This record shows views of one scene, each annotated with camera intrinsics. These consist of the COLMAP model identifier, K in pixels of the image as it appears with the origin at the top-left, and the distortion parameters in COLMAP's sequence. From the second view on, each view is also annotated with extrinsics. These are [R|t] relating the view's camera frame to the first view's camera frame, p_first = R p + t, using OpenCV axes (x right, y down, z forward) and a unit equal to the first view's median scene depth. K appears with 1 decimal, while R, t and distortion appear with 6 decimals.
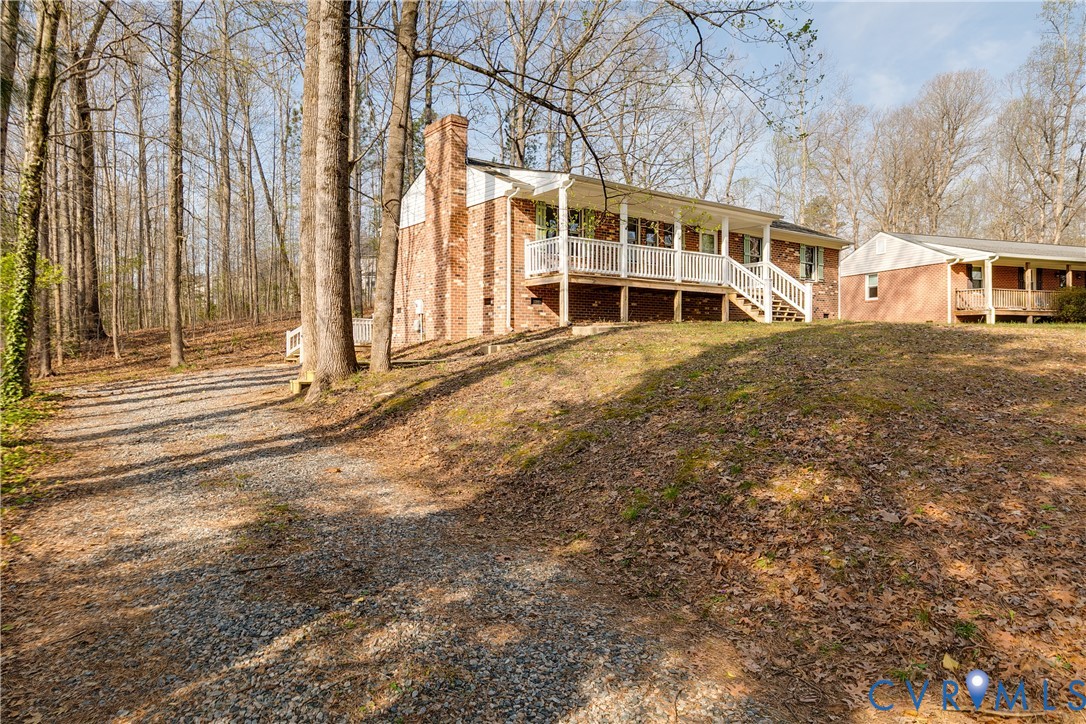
lens RADIAL K [[692.1, 0, 545.0], [0, 692.1, 356.6], [0, 0, 1]] dist [0.000199, -0.000307]
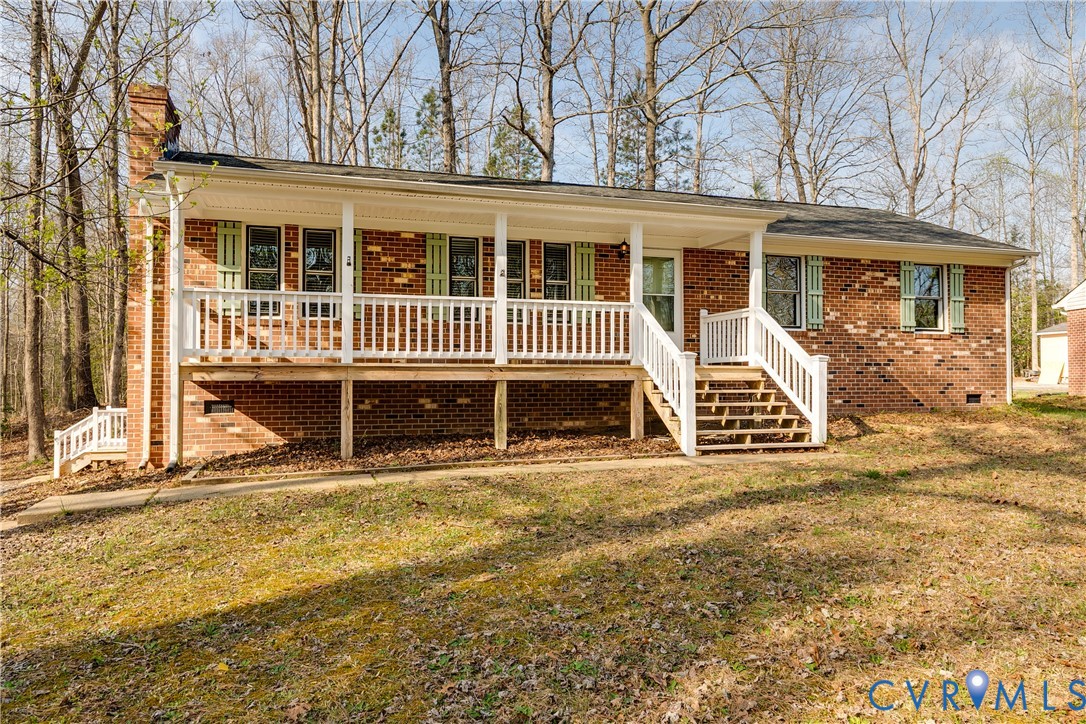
lens RADIAL K [[768.0, 0, 541.0], [0, 768.0, 362.9], [0, 0, 1]] dist [-0.001810, 0.005350]
pose [[0.945938, -0.011693, -0.324138, 0.391318], [-0.000252, 0.999323, -0.036784, -0.087219], [0.324348, 0.034877, 0.945295, 0.490299]]
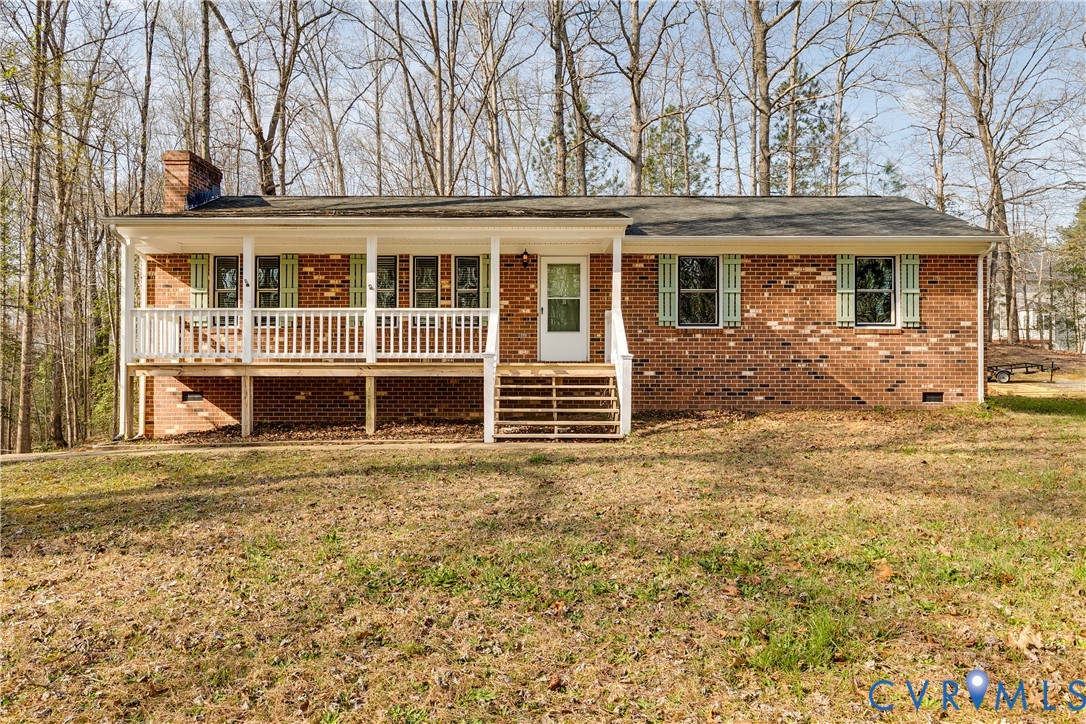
lens RADIAL K [[768.0, 0, 543.7], [0, 768.0, 371.3], [0, 0, 1]] dist [-0.001810, 0.005350]
pose [[0.795088, -0.008504, -0.606434, 0.698599], [-0.006564, 0.999722, -0.022626, -0.085243], [0.606458, 0.021971, 0.794812, 0.563738]]
